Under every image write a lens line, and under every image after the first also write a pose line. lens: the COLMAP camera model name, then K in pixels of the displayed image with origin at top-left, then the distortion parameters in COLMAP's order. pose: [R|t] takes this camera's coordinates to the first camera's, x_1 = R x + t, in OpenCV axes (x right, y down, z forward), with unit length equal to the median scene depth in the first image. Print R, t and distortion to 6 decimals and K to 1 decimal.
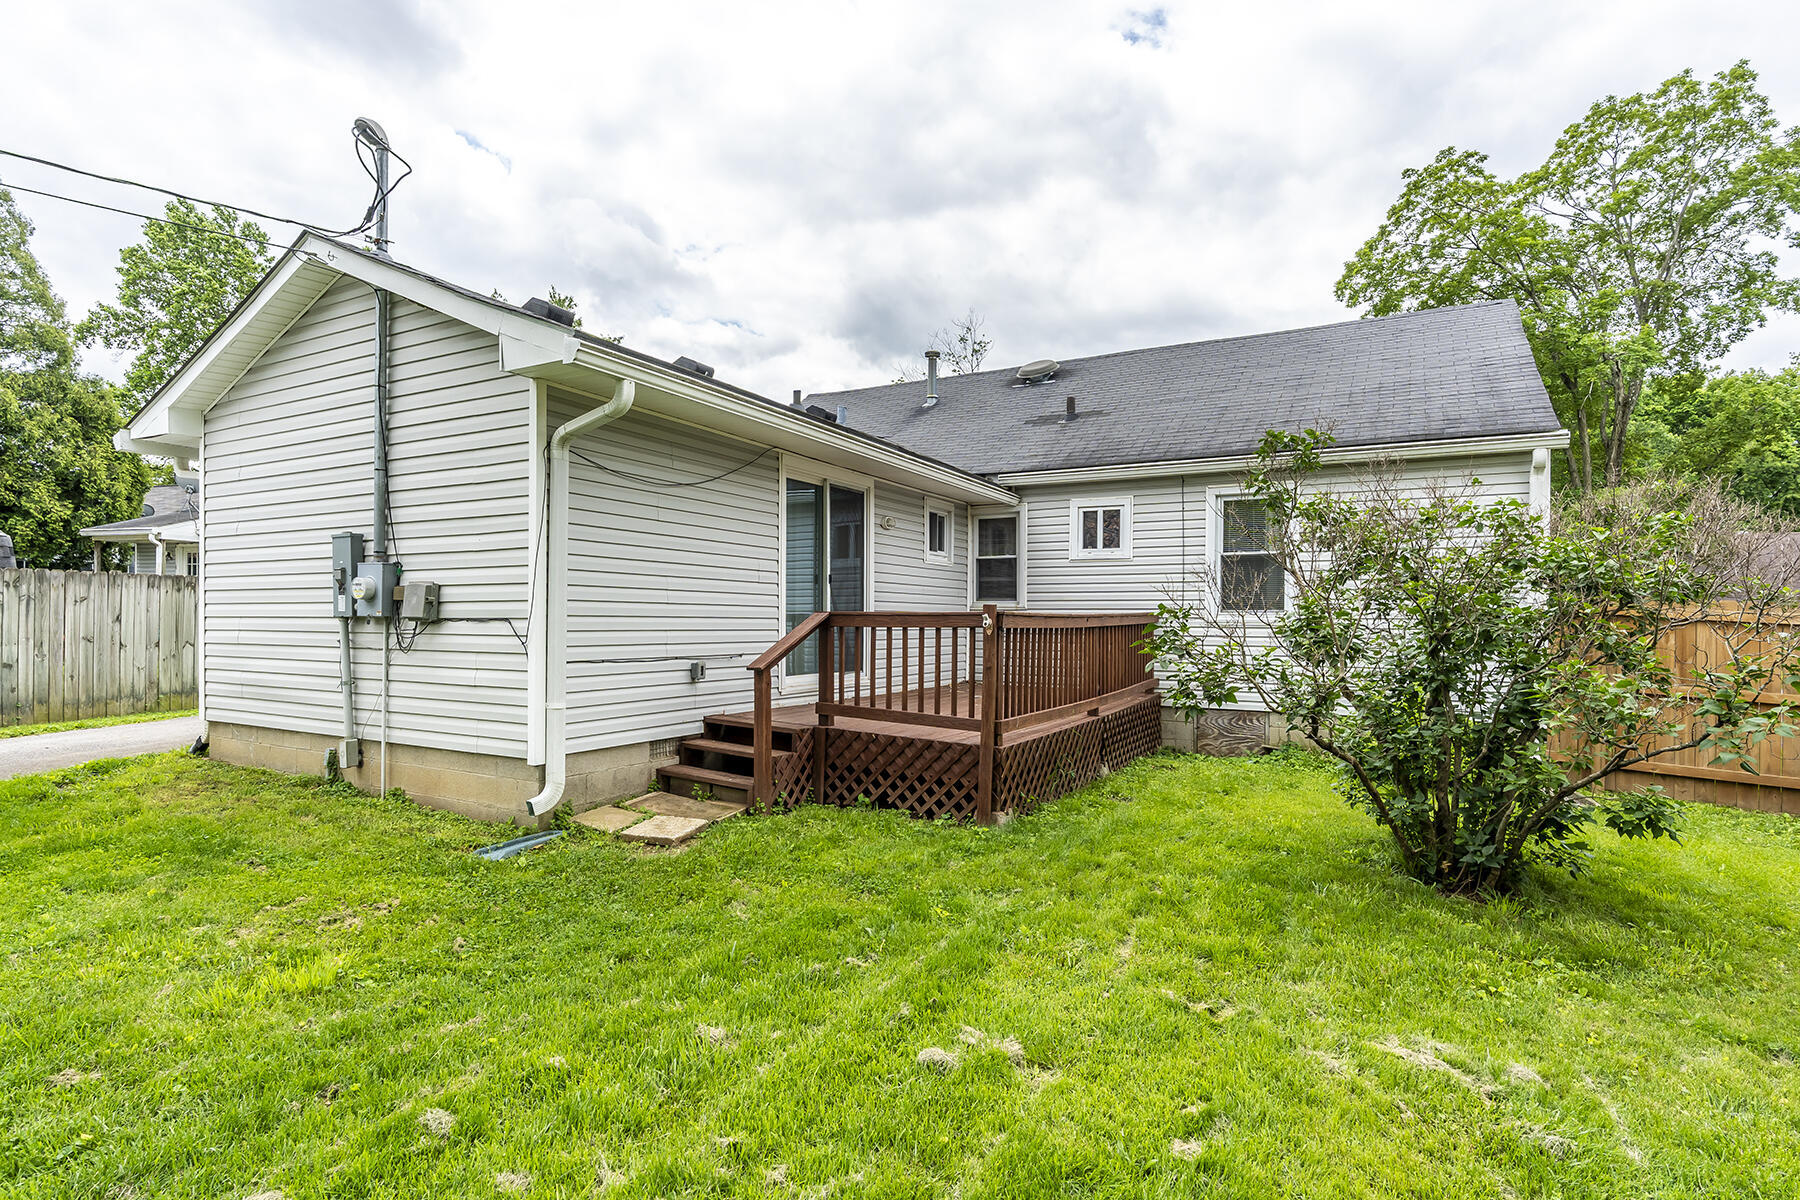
lens RADIAL K [[851.9, 0, 888.5], [0, 851.9, 610.9], [0, 0, 1]] dist [-0.003190, 0.000090]
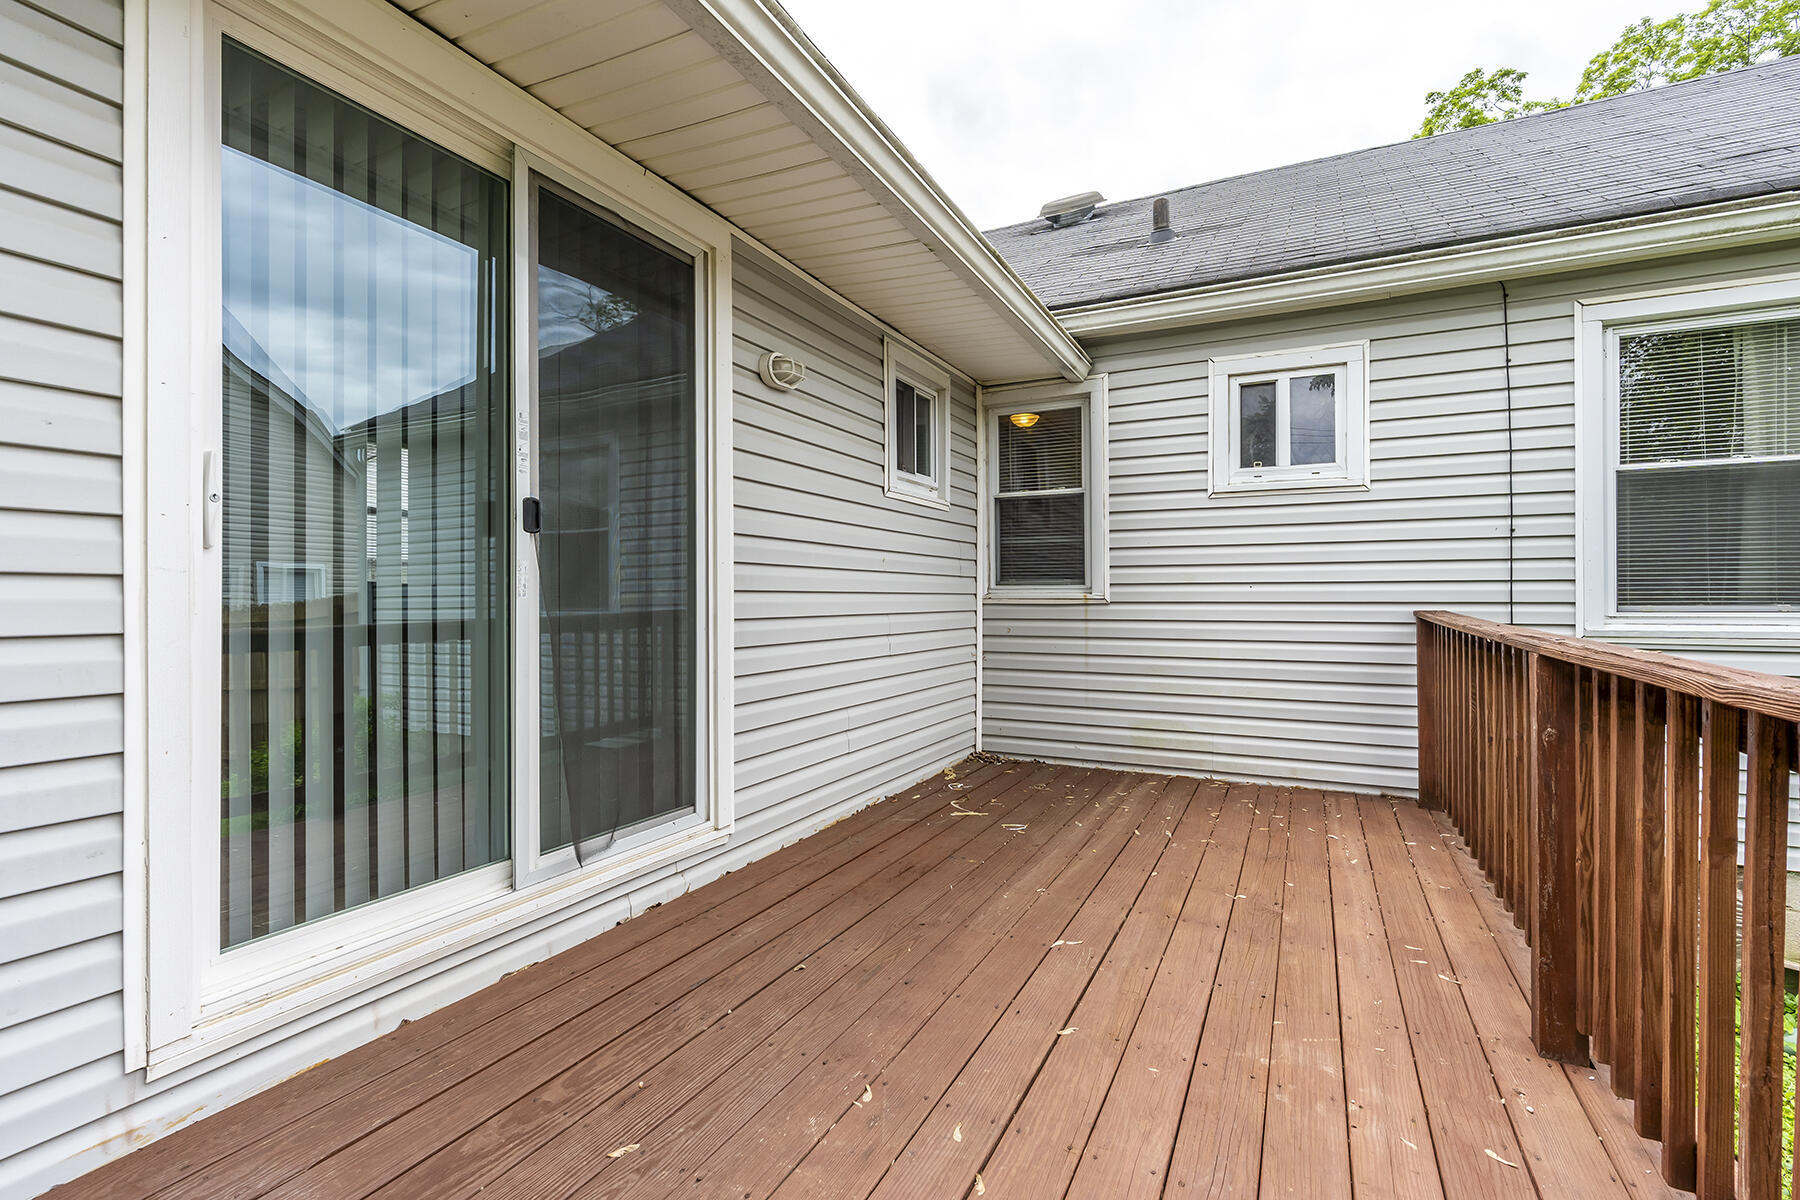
lens RADIAL K [[818.8, 0, 897.0], [0, 818.8, 604.4], [0, 0, 1]] dist [-0.005156, 0.002999]
pose [[0.998943, -0.008057, 0.045252, 0.028417], [0.007262, 0.999817, 0.017700, -0.010238], [-0.045386, -0.017353, 0.998819, 0.578816]]
